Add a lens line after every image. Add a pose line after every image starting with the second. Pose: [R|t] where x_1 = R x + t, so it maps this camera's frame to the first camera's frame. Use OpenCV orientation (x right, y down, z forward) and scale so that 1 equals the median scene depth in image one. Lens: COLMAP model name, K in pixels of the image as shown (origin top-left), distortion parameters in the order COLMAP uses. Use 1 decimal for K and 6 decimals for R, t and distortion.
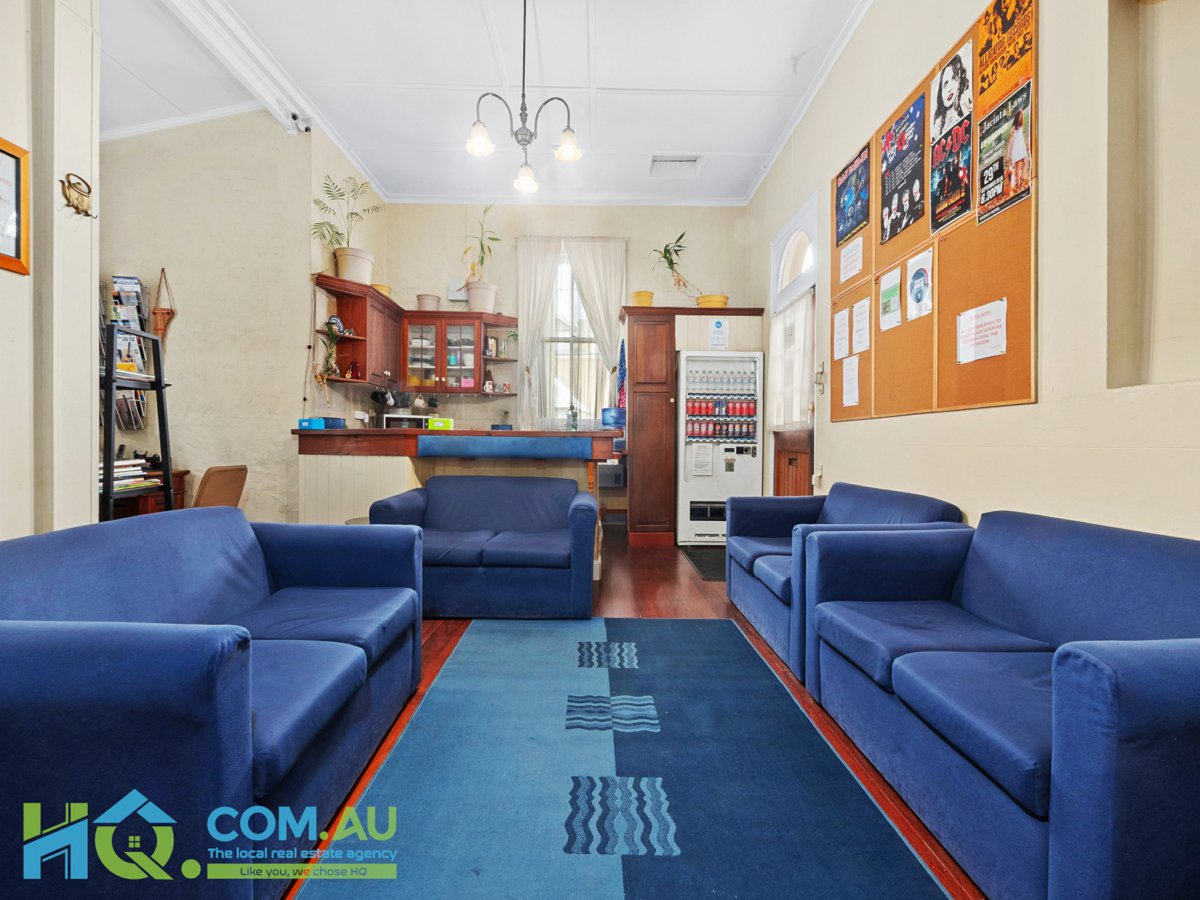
lens RADIAL K [[513.0, 0, 598.6], [0, 513.0, 445.3], [0, 0, 1]] dist [0.002787, 0.000574]
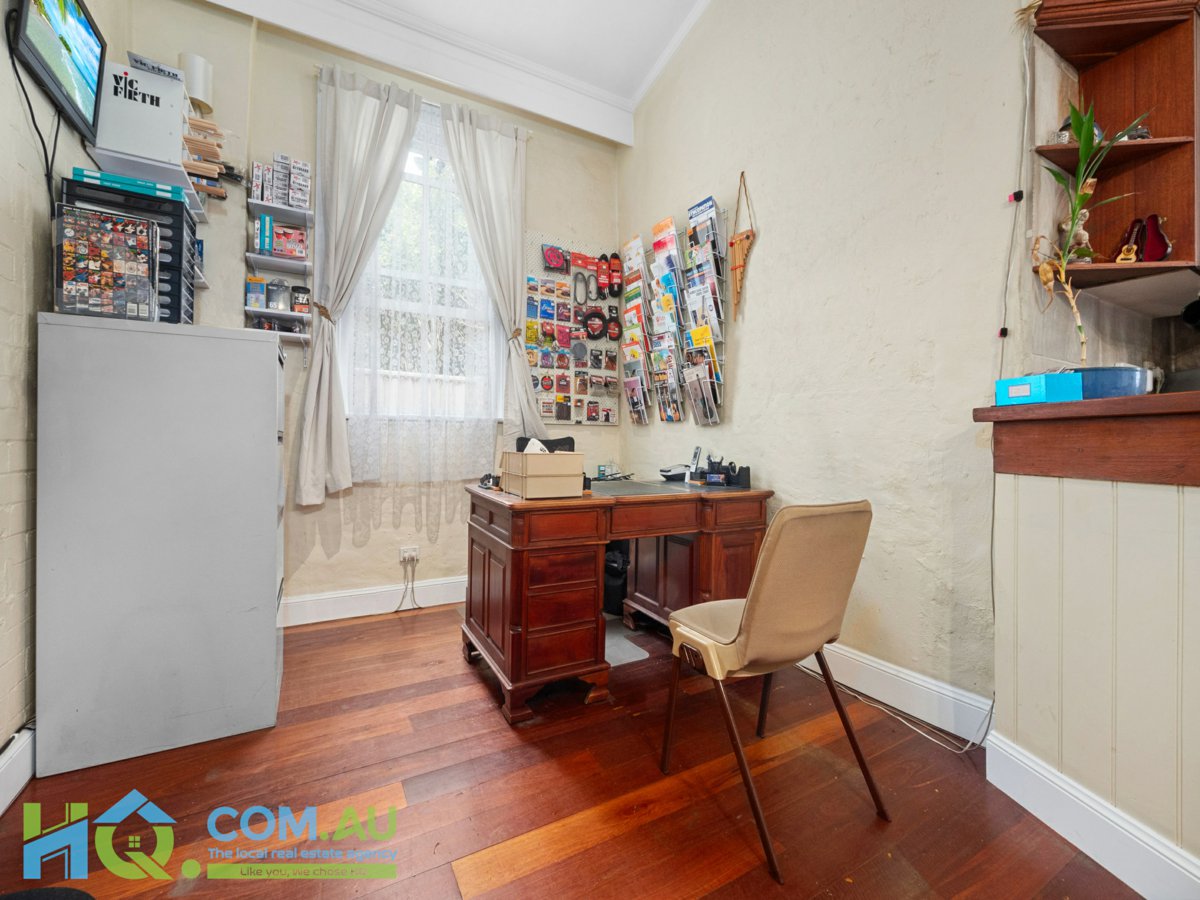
lens RADIAL K [[513.0, 0, 599.0], [0, 513.0, 441.0], [0, 0, 1]] dist [0.002787, 0.000574]
pose [[0.488541, -0.006587, -0.872516, -0.381631], [-0.004977, 0.999934, -0.010335, -0.001053], [0.872527, 0.009392, 0.488476, 0.538899]]
